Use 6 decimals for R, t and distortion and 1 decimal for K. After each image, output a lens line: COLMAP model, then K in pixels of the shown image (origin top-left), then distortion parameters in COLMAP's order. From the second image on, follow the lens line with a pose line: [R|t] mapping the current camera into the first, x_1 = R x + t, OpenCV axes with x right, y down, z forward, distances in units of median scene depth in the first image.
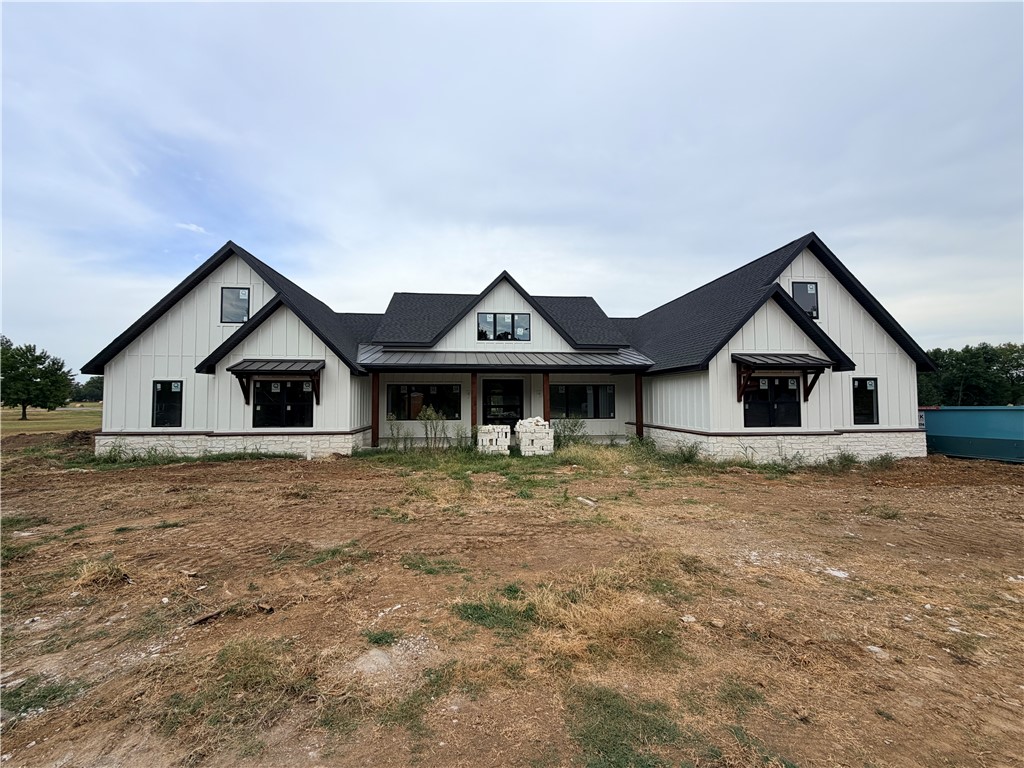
lens RADIAL K [[414.6, 0, 513.1], [0, 414.6, 388.7], [0, 0, 1]] dist [0.003543, 0.000352]
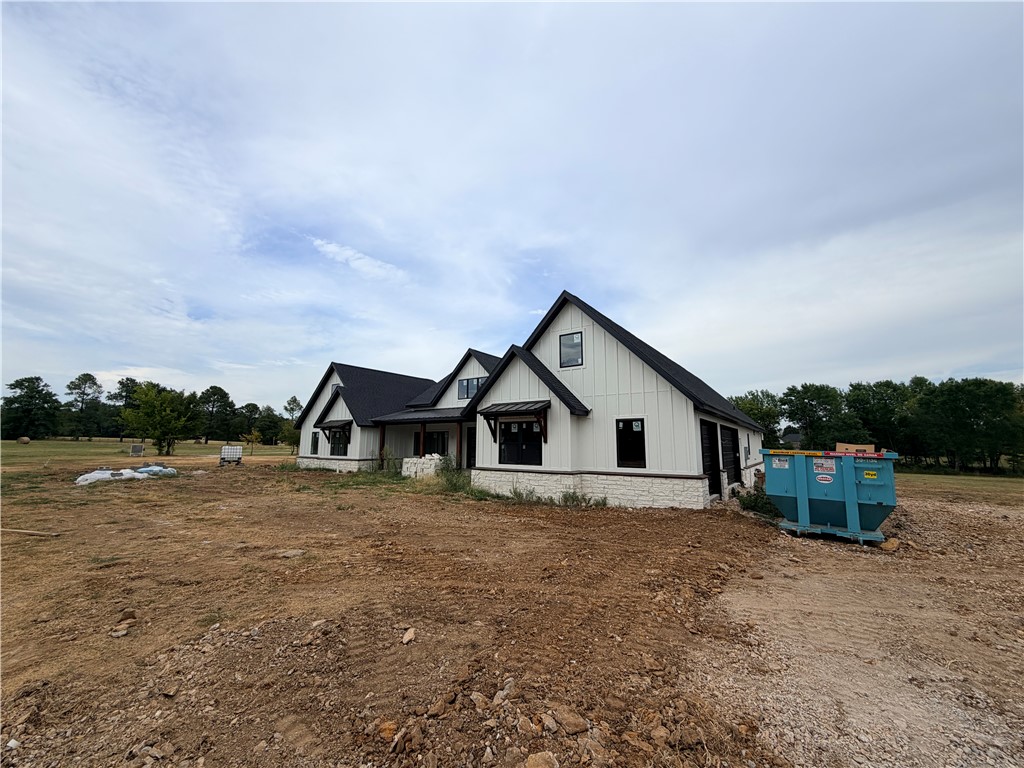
lens RADIAL K [[414.6, 0, 520.6], [0, 414.6, 380.4], [0, 0, 1]] dist [0.003543, 0.000352]
pose [[0.749727, -0.095116, -0.654876, 1.302064], [0.010835, 0.991248, -0.131568, 0.009818], [0.661659, 0.091544, 0.744196, 0.102213]]
